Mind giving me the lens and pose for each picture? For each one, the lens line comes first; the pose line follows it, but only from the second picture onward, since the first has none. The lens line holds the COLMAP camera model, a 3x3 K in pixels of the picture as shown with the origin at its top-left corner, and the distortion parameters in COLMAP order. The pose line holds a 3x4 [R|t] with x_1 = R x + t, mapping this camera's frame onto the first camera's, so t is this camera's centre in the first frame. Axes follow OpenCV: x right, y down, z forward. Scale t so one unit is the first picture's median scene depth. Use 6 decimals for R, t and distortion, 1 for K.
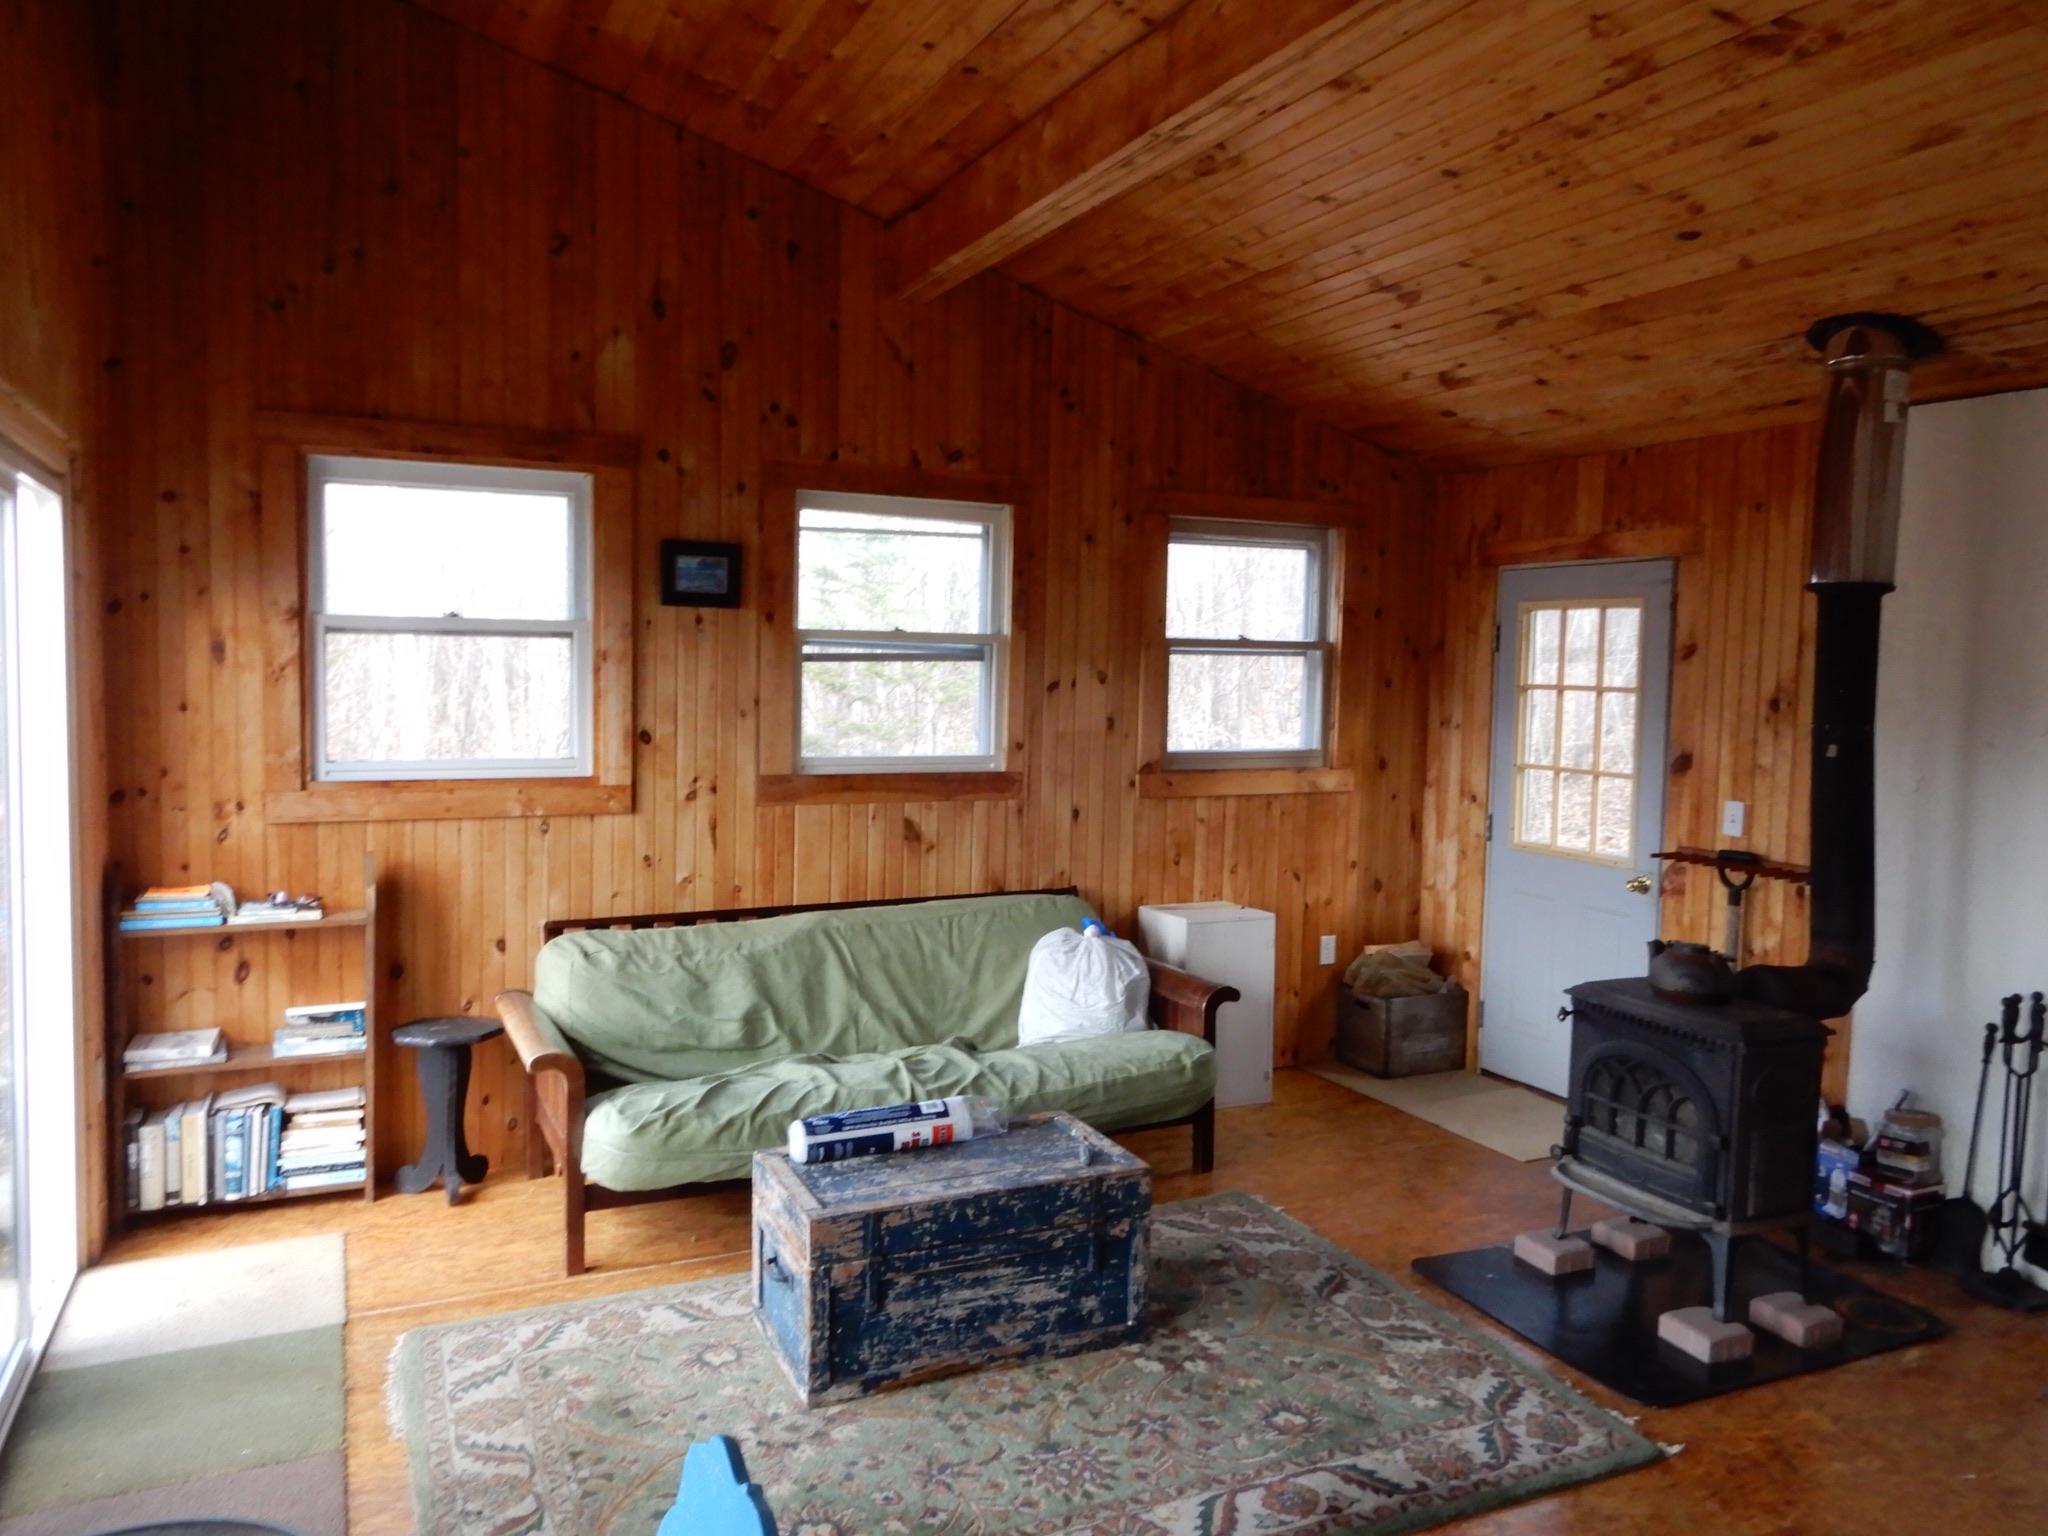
lens RADIAL K [[1460.1, 0, 1019.4], [0, 1460.1, 750.9], [0, 0, 1]] dist [0.003777, 0.001788]
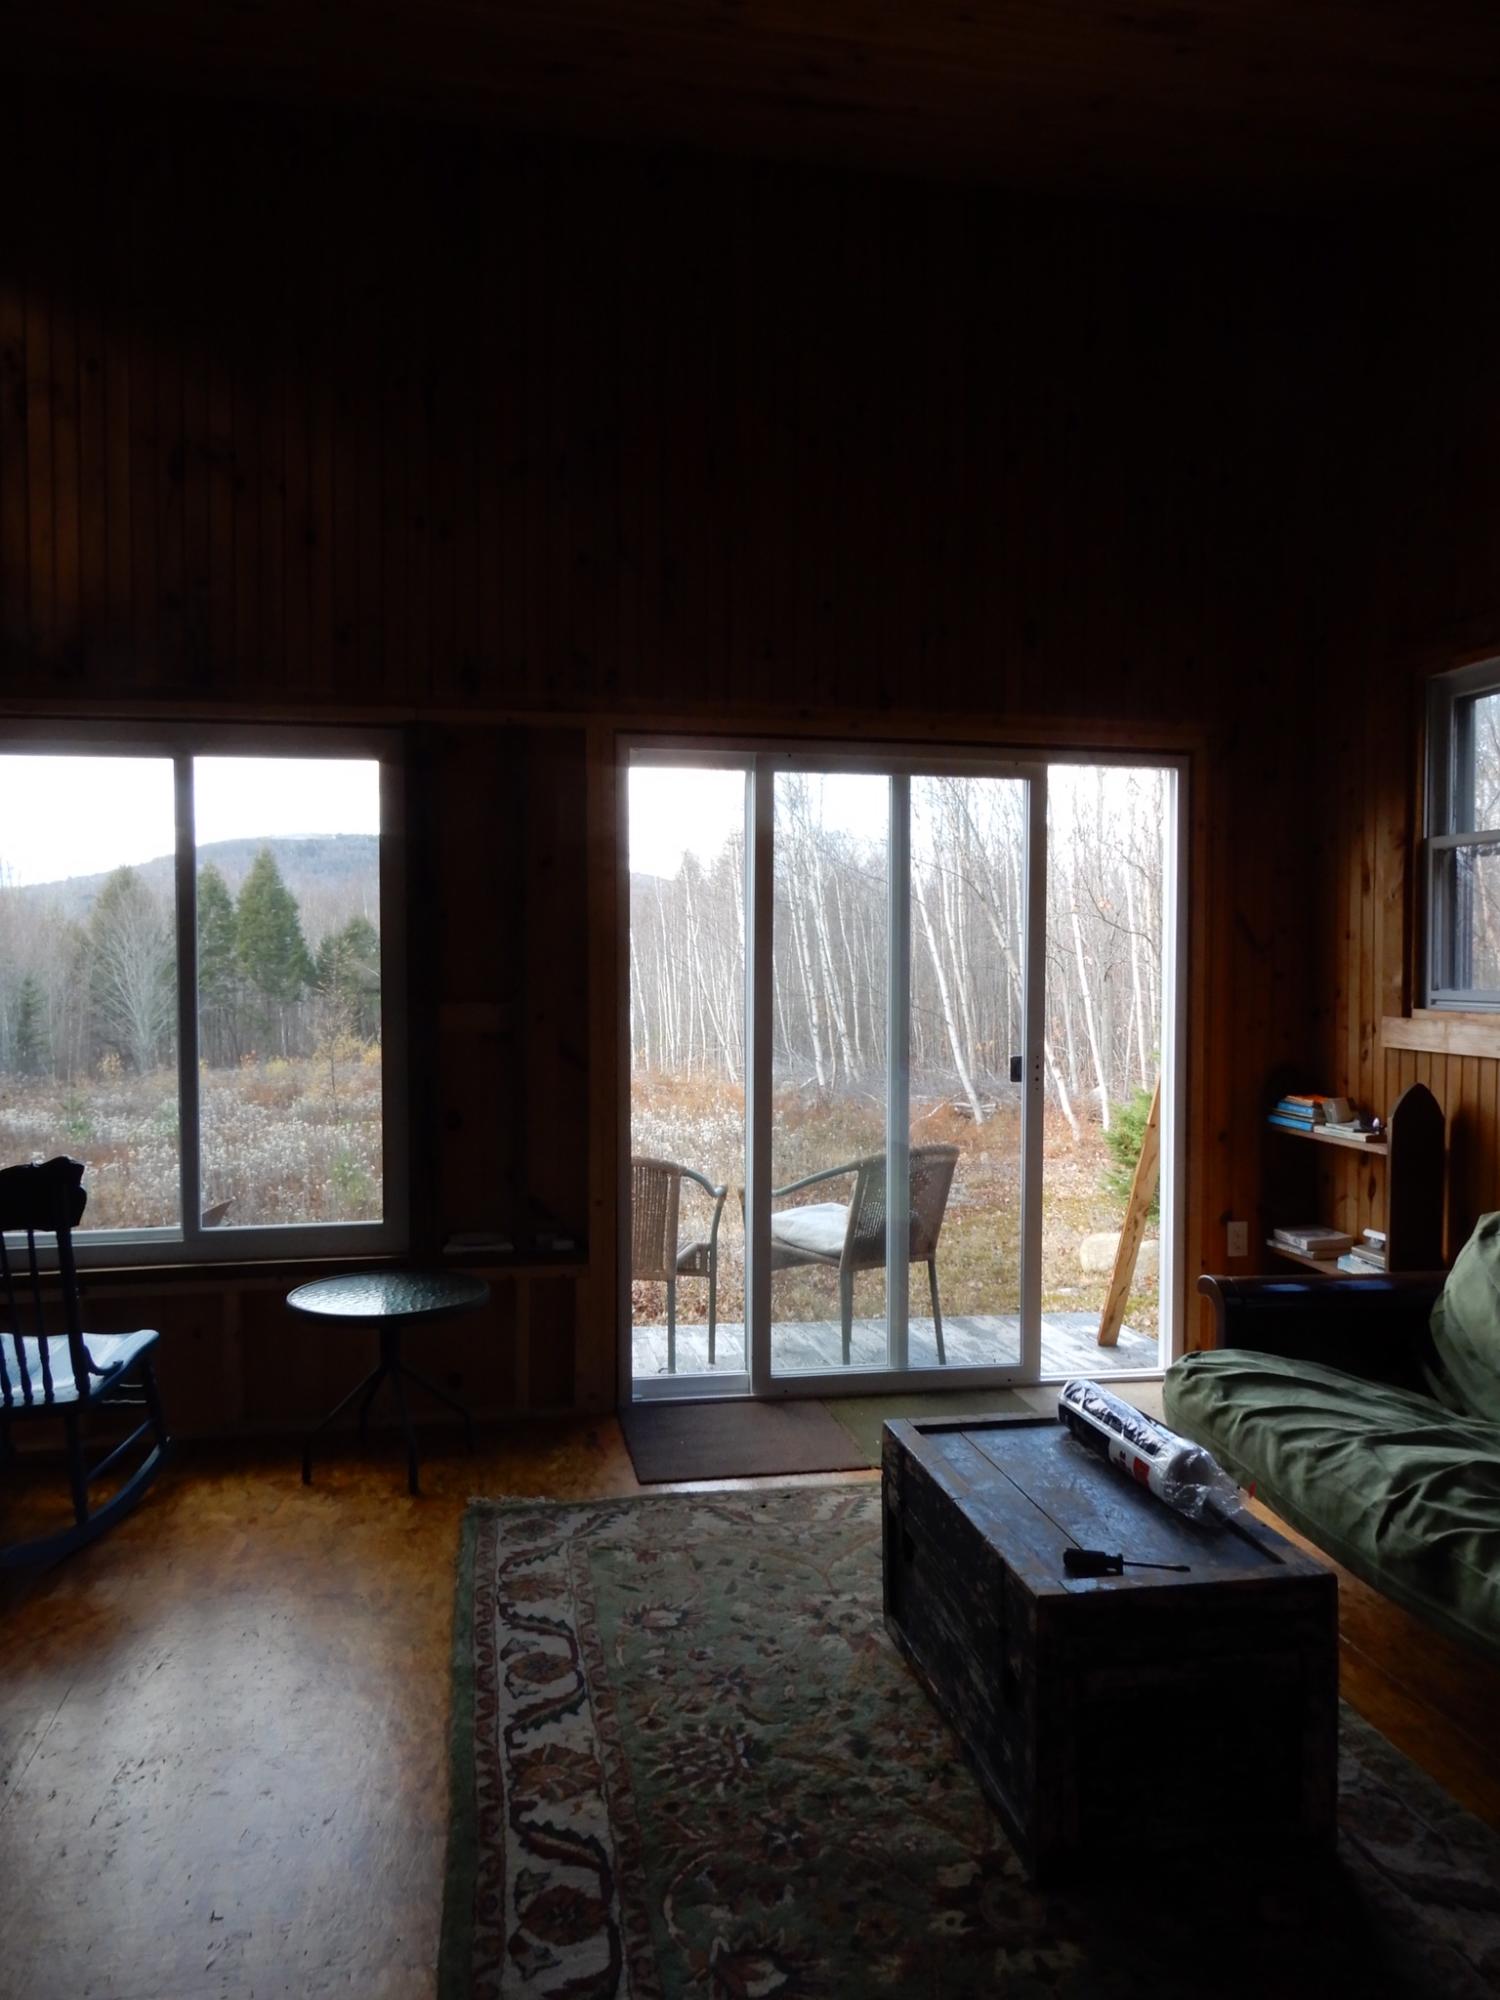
lens RADIAL K [[1425.9, 0, 760.8], [0, 1425.9, 988.2], [0, 0, 1]] dist [0.003777, 0.001788]
pose [[-0.232622, 0.001810, -0.972566, 0.581443], [-0.070090, 0.997367, 0.018621, 0.021030], [0.970038, 0.072499, -0.231882, 0.834969]]
